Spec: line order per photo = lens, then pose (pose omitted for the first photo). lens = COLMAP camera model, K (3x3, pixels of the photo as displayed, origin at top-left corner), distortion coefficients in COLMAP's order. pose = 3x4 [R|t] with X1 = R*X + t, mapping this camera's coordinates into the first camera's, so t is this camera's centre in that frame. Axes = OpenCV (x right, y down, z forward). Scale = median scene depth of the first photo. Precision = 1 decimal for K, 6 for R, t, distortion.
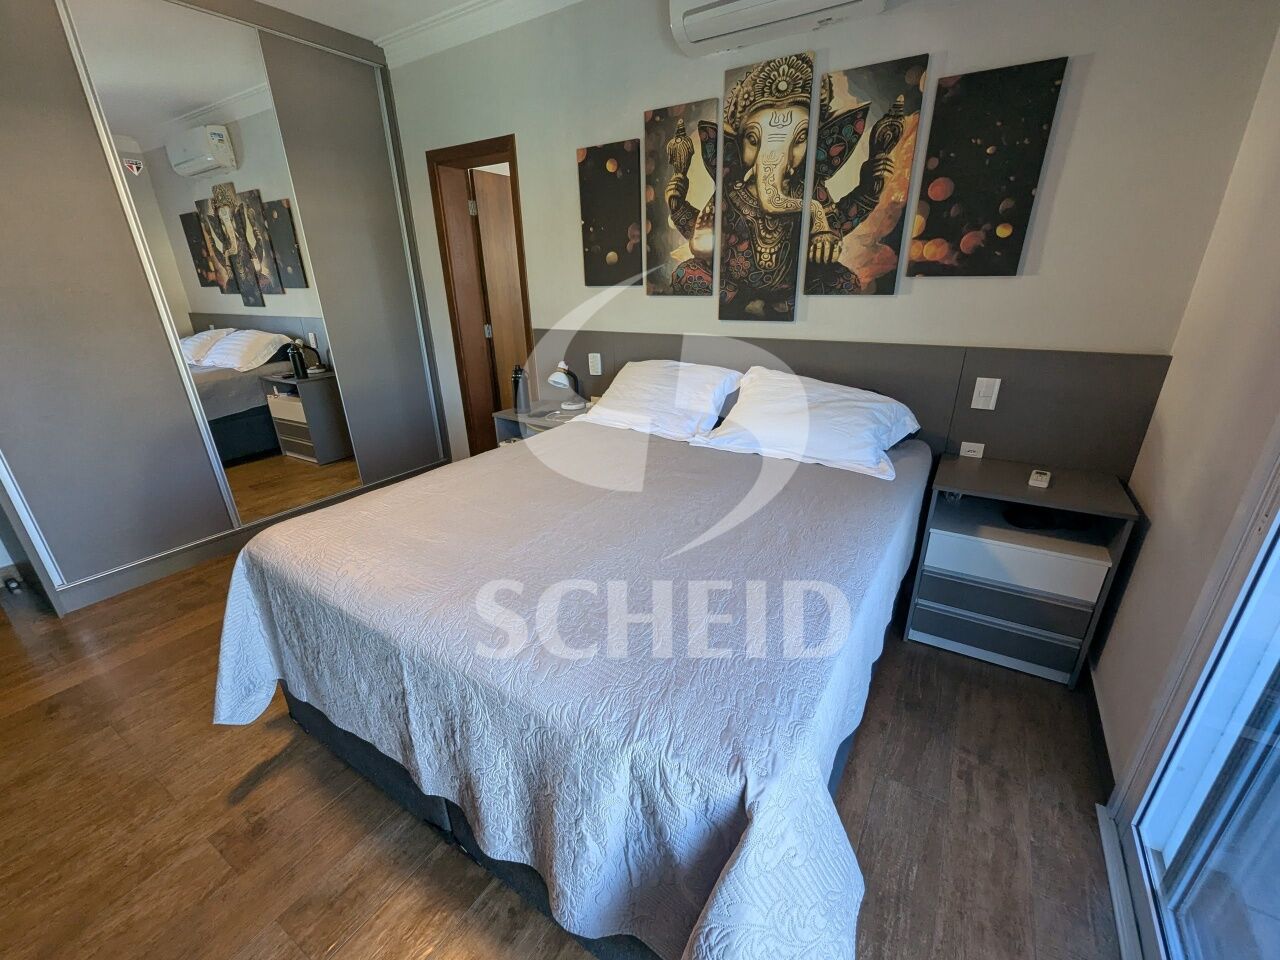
lens RADIAL K [[531.2, 0, 643.0], [0, 531.2, 489.7], [0, 0, 1]] dist [-0.000004, -0.000041]
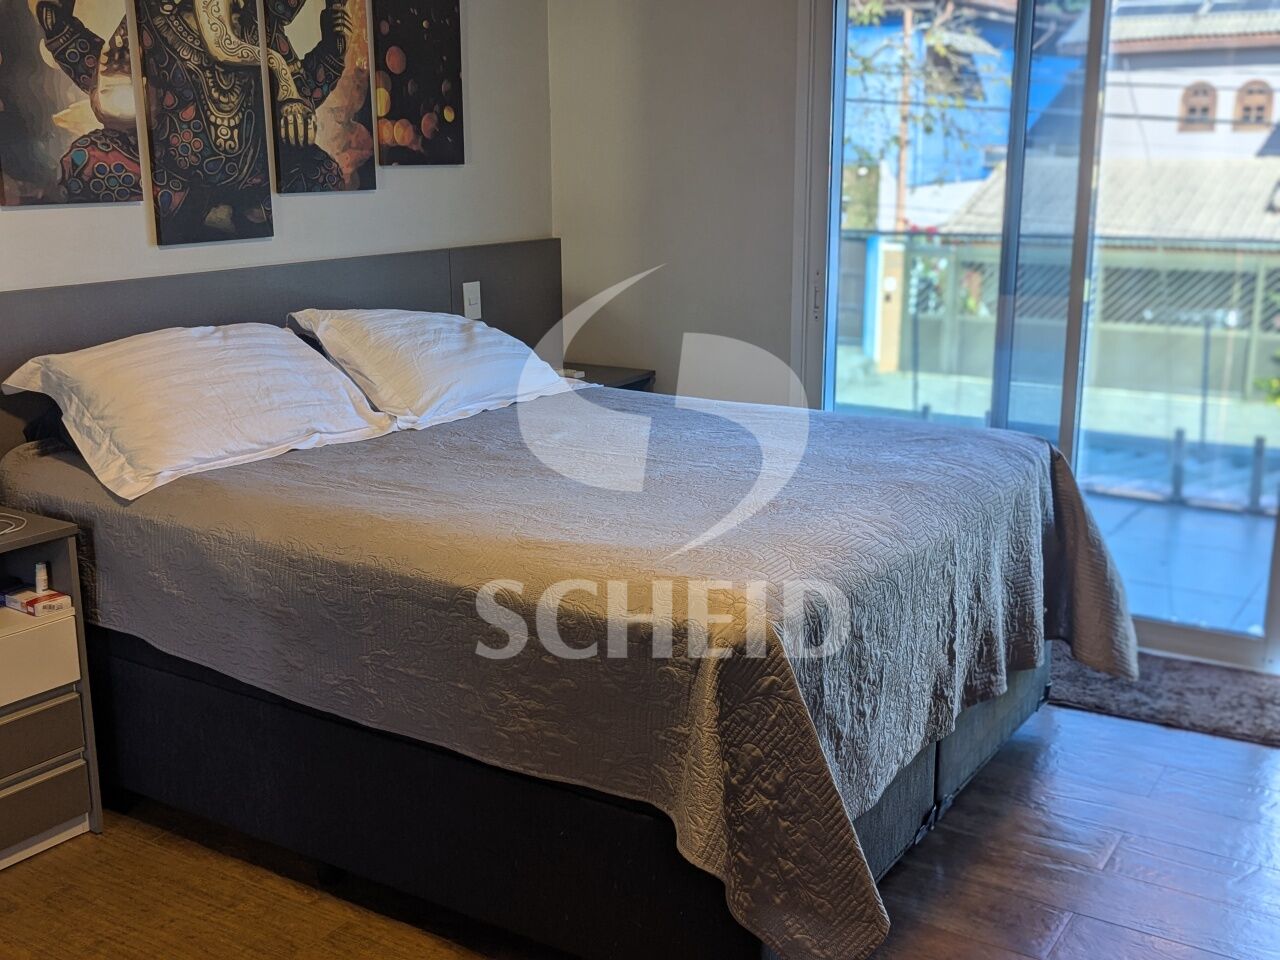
lens RADIAL K [[1350.6, 0, 640.0], [0, 1350.6, 480.0], [0, 0, 1]] dist [0.031578, 0.023166]
pose [[0.030567, -0.222501, 0.974453, -1.349453], [0.382162, 0.903438, 0.194298, -0.221250], [-0.923590, 0.366460, 0.112646, 0.580959]]
